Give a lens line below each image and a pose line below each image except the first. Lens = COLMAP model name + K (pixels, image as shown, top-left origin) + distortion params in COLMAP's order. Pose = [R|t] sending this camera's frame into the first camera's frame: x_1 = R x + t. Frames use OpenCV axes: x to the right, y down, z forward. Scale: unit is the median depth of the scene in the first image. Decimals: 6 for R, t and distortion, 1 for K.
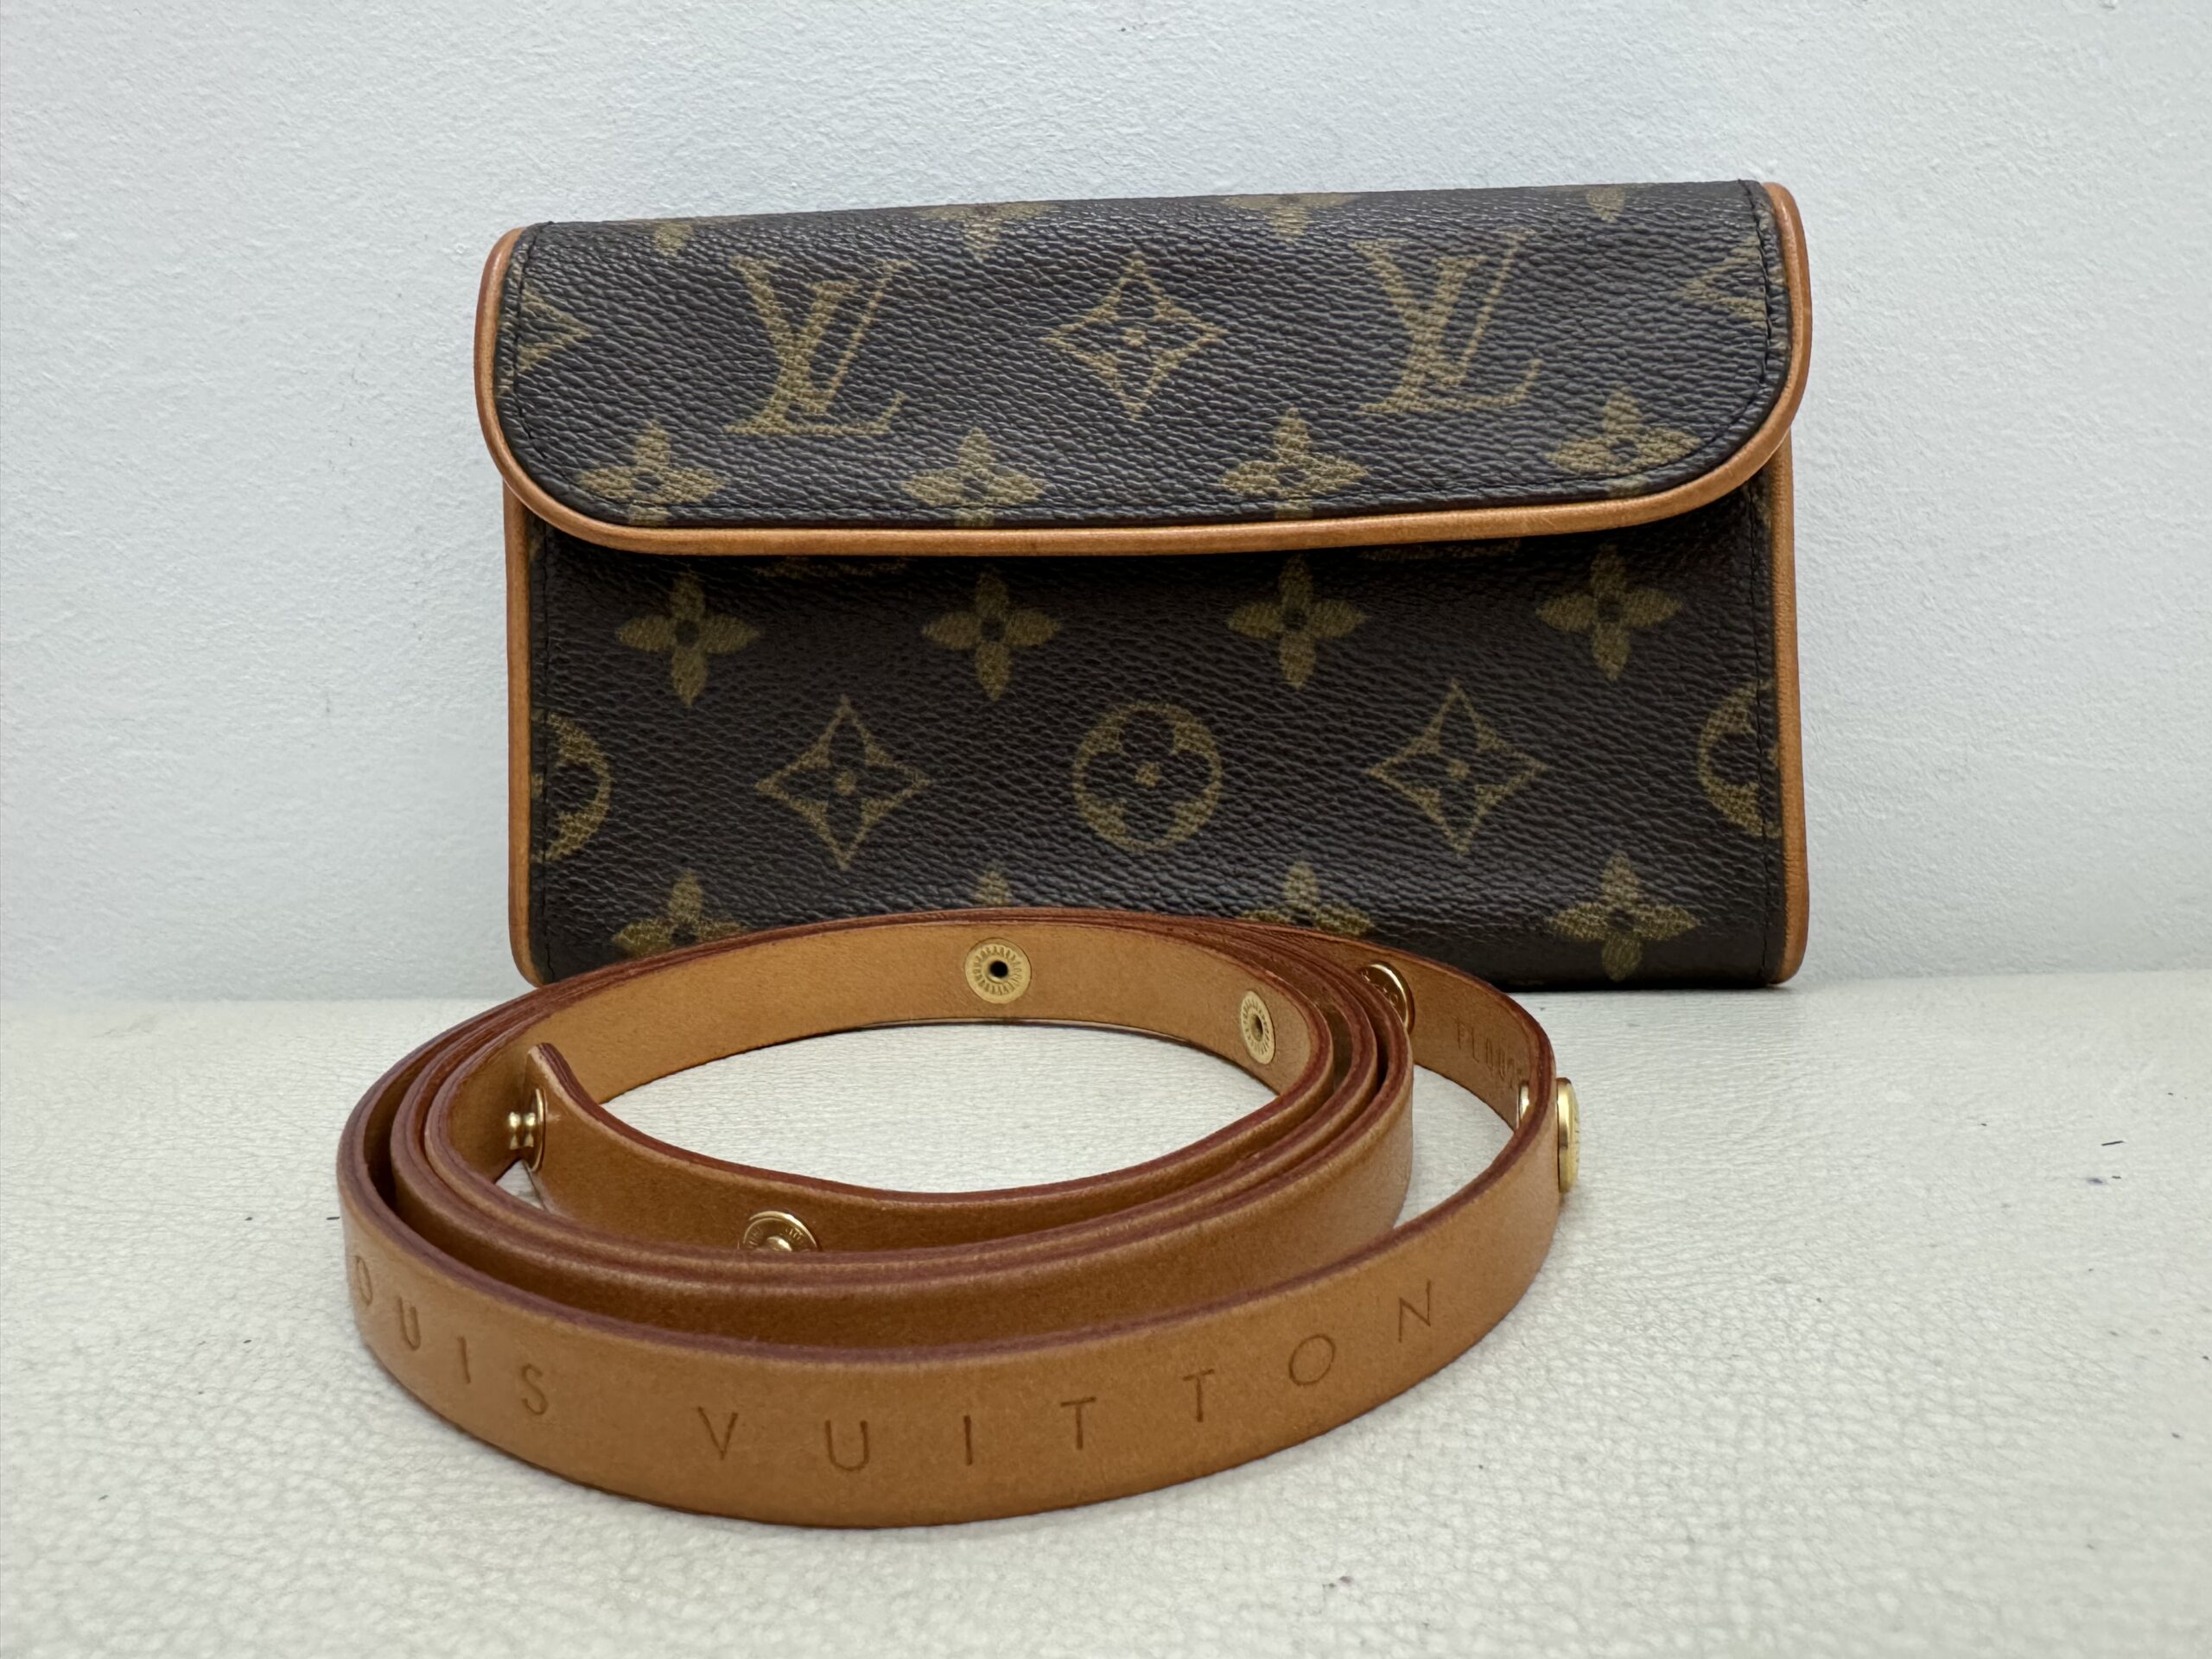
lens RADIAL K [[1552.5, 0, 1104.7], [0, 1552.5, 826.9], [0, 0, 1]] dist [0.002266, 0.002750]
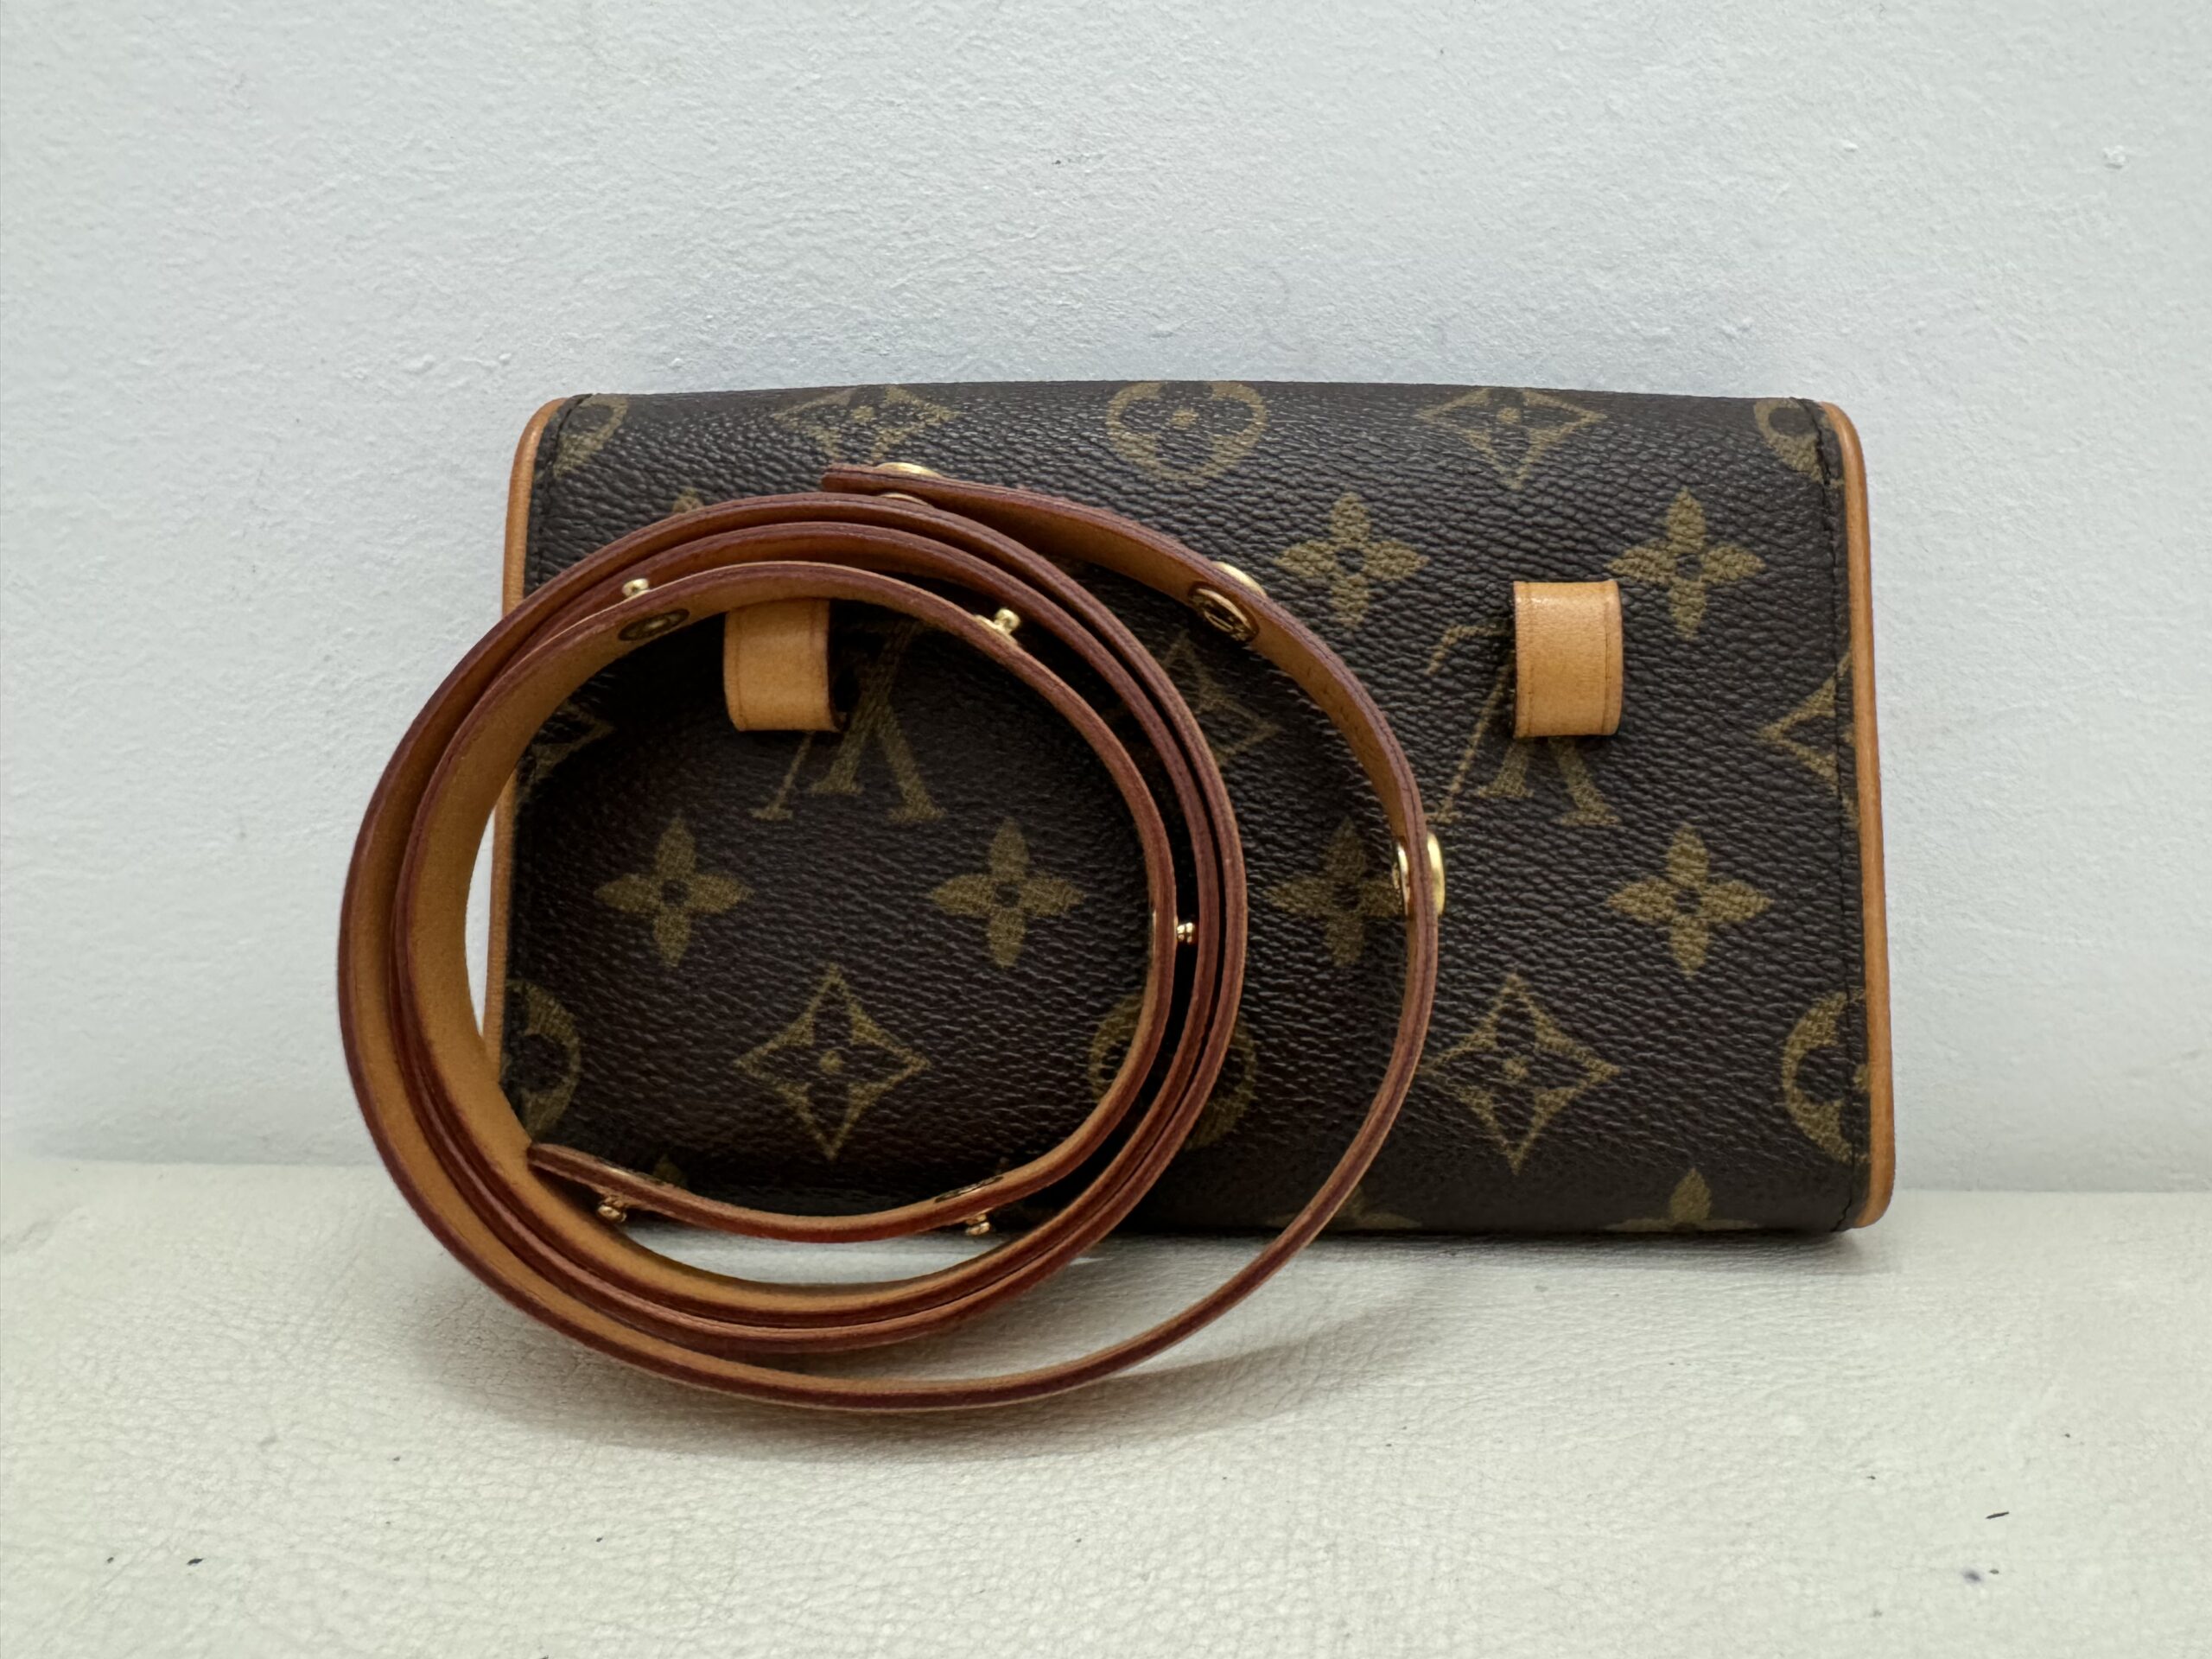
lens RADIAL K [[1552.5, 0, 1106.6], [0, 1552.5, 830.8], [0, 0, 1]] dist [0.002266, 0.002750]
pose [[0.999843, 0.017482, -0.002997, 0.050289], [-0.017145, 0.995863, 0.089235, -0.194600], [0.004545, -0.089170, 0.996006, 0.035040]]
